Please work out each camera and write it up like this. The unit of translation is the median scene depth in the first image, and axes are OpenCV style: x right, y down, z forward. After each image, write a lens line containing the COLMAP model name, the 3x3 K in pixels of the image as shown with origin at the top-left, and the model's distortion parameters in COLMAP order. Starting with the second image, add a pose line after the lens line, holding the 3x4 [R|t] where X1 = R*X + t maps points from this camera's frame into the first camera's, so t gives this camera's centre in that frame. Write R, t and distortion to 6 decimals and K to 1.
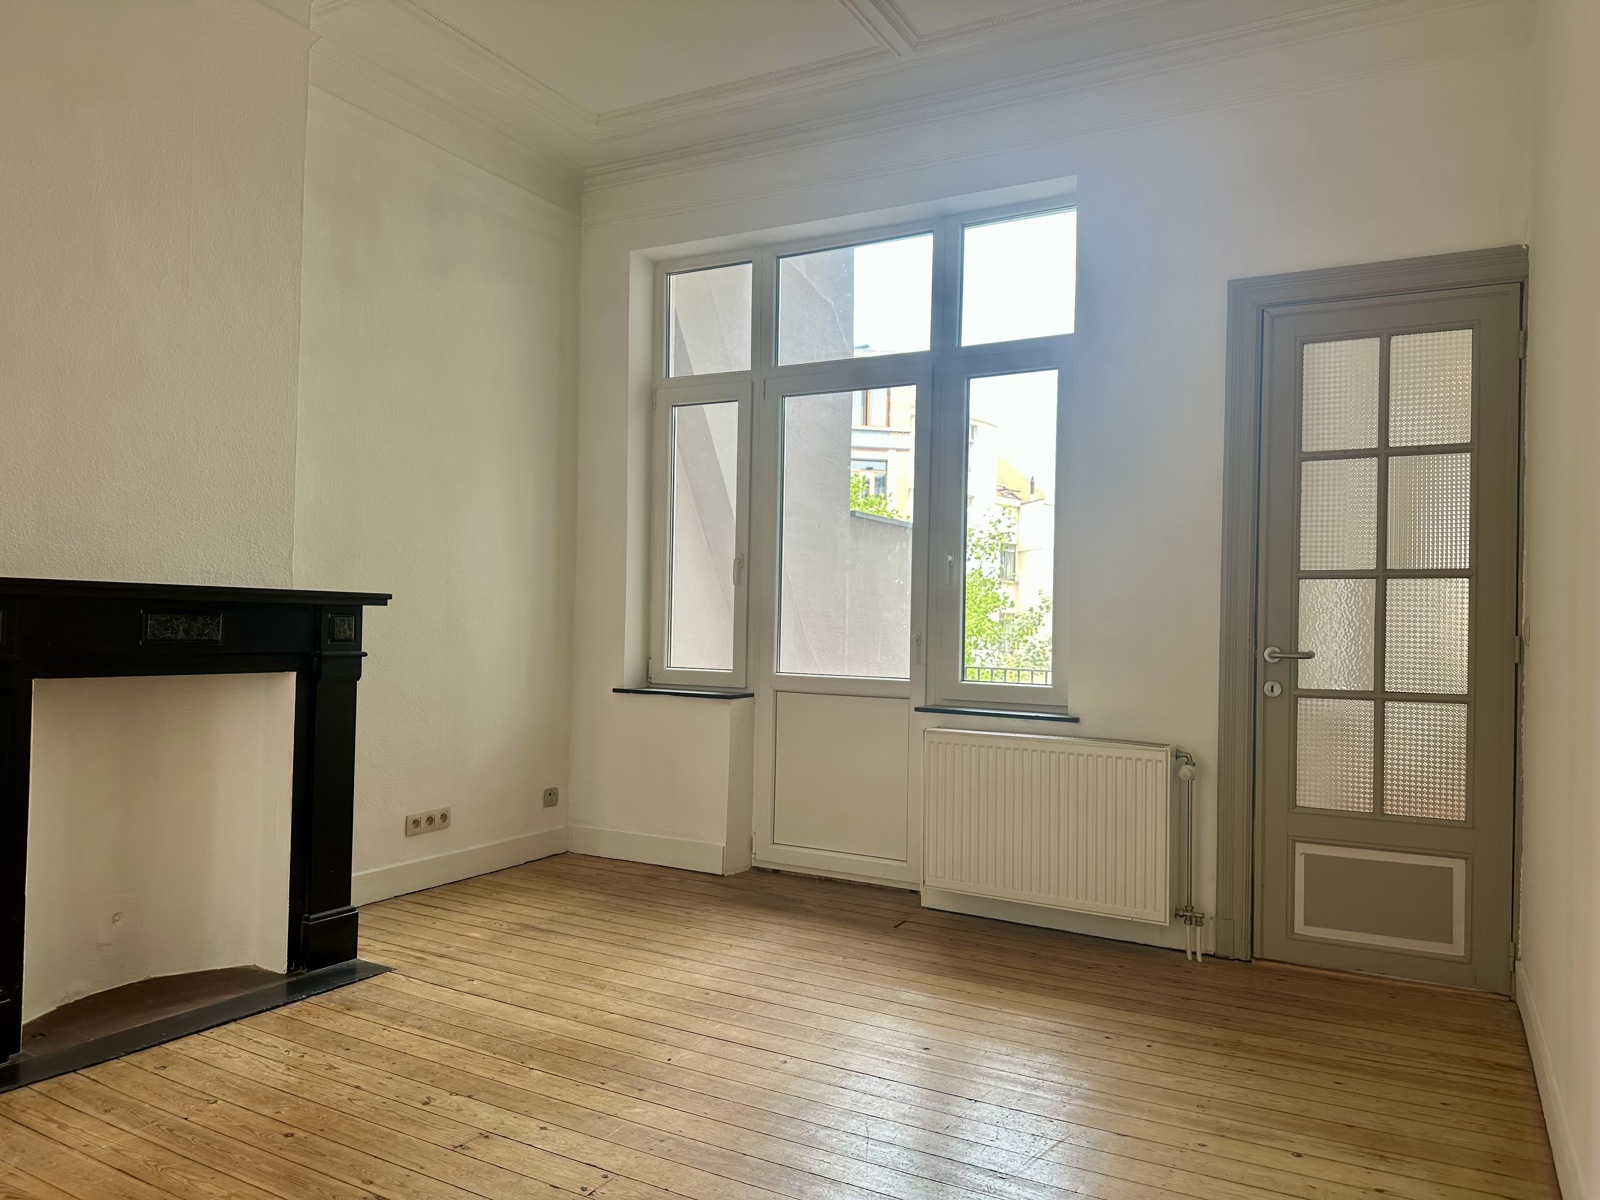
lens RADIAL K [[1114.5, 0, 806.7], [0, 1114.5, 614.3], [0, 0, 1]] dist [0.142765, -0.245464]
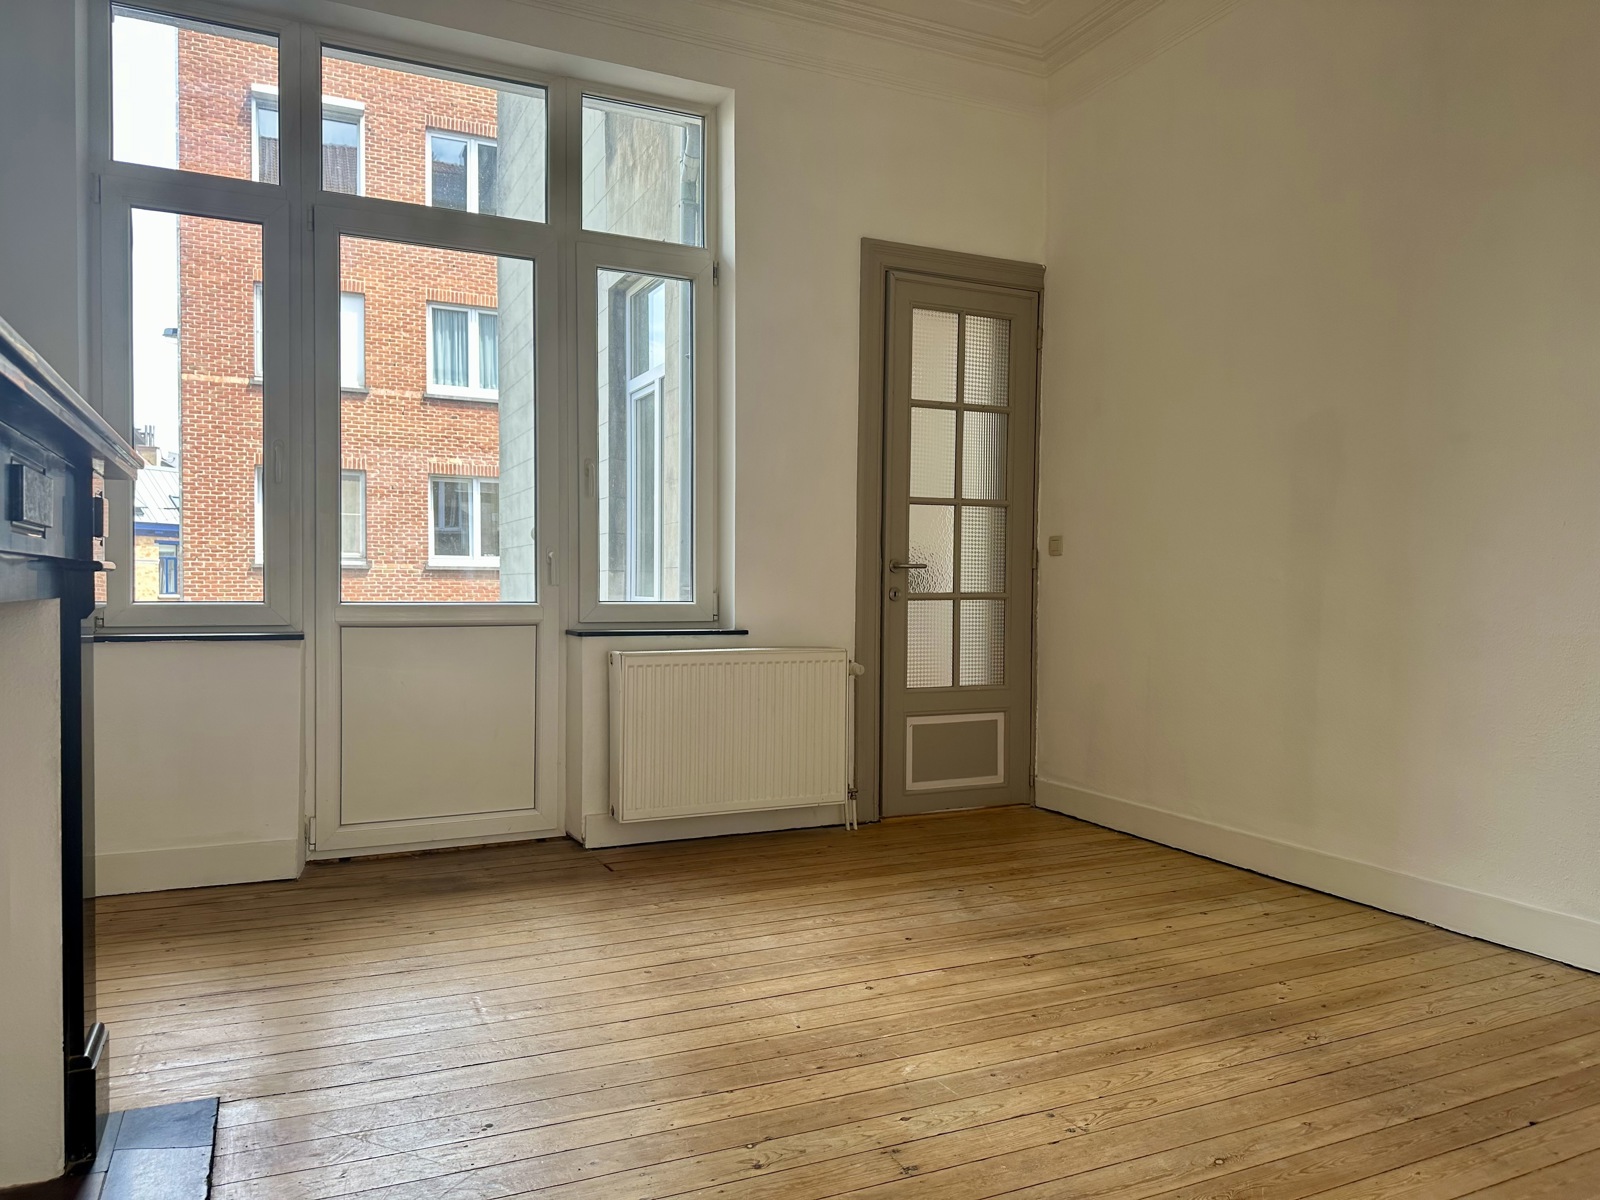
lens RADIAL K [[1114.5, 0, 806.7], [0, 1114.5, 614.3], [0, 0, 1]] dist [0.142765, -0.245464]
pose [[0.578223, -0.039566, 0.814919, -0.637964], [-0.002593, 0.998729, 0.050330, 0.028403], [-0.815875, -0.031215, 0.577385, 0.401324]]
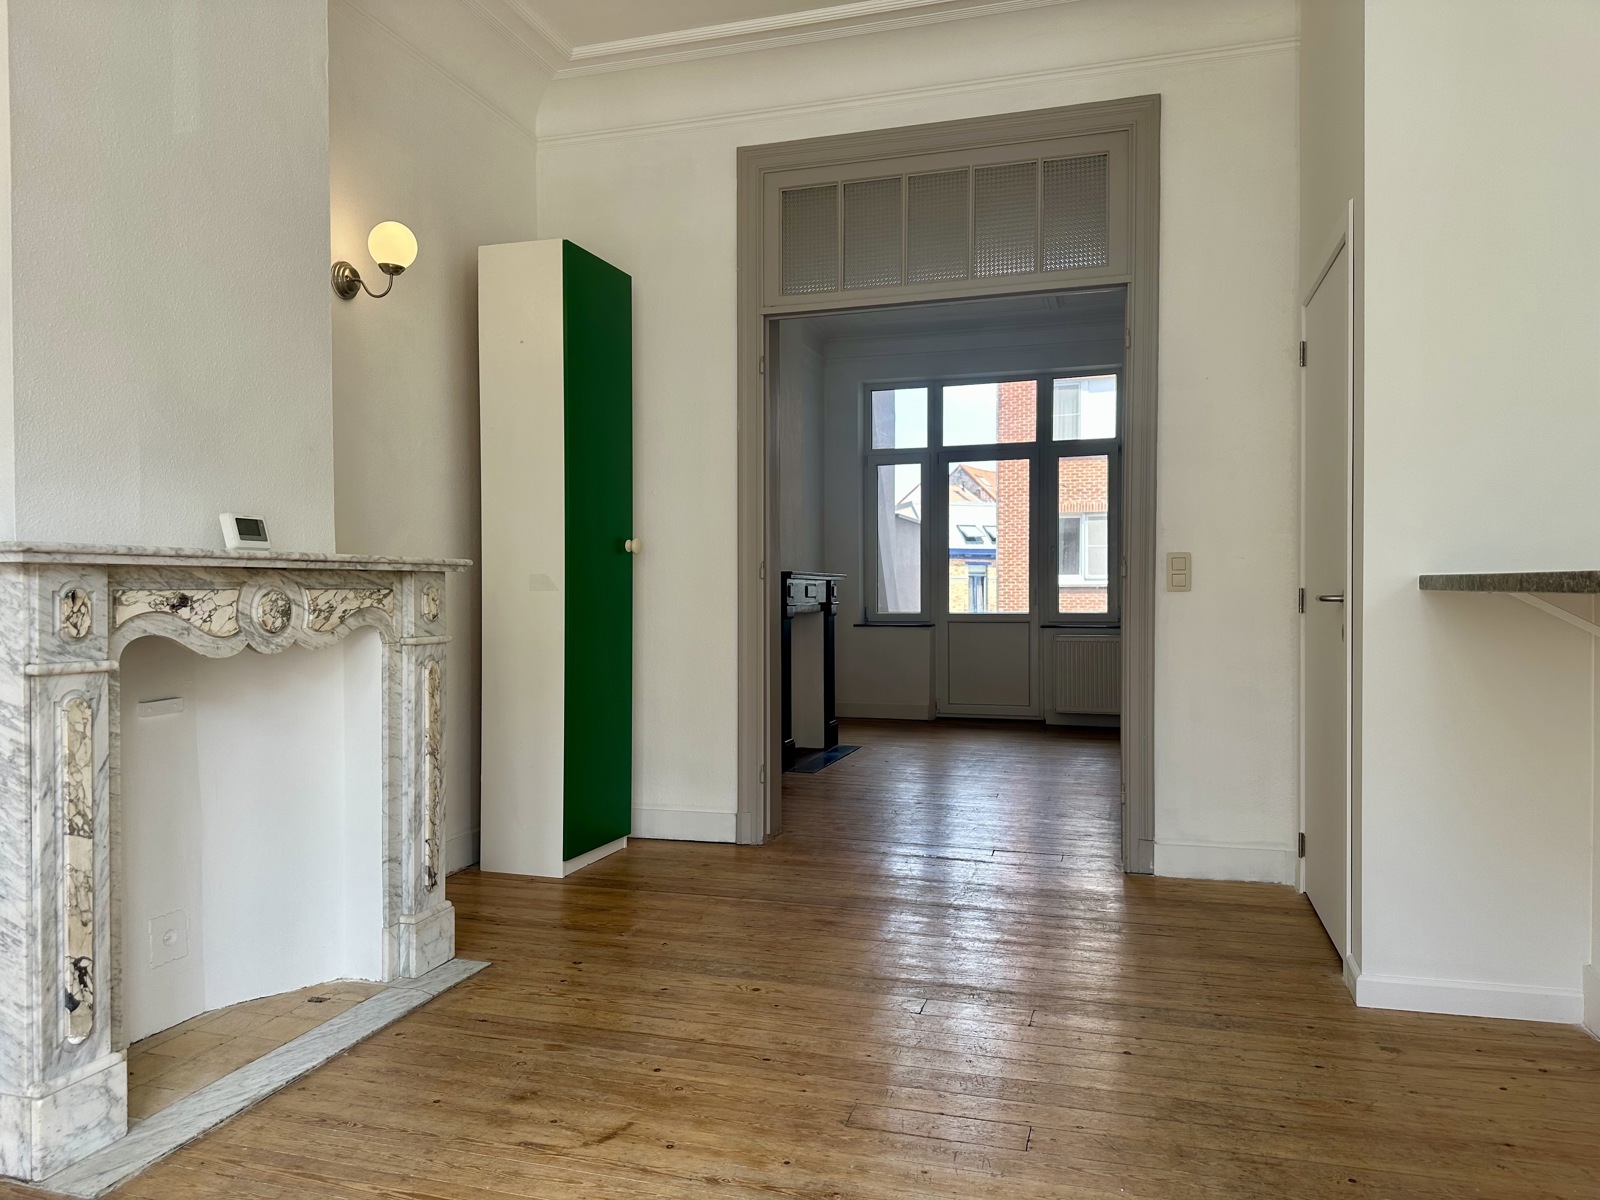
lens RADIAL K [[1120.5, 0, 793.8], [0, 1120.5, 608.2], [0, 0, 1]] dist [0.059656, -0.065090]
pose [[0.977667, -0.028331, 0.208243, -0.895226], [0.023199, 0.999365, 0.027045, -0.014464], [-0.208877, -0.021610, 0.977703, -1.018050]]
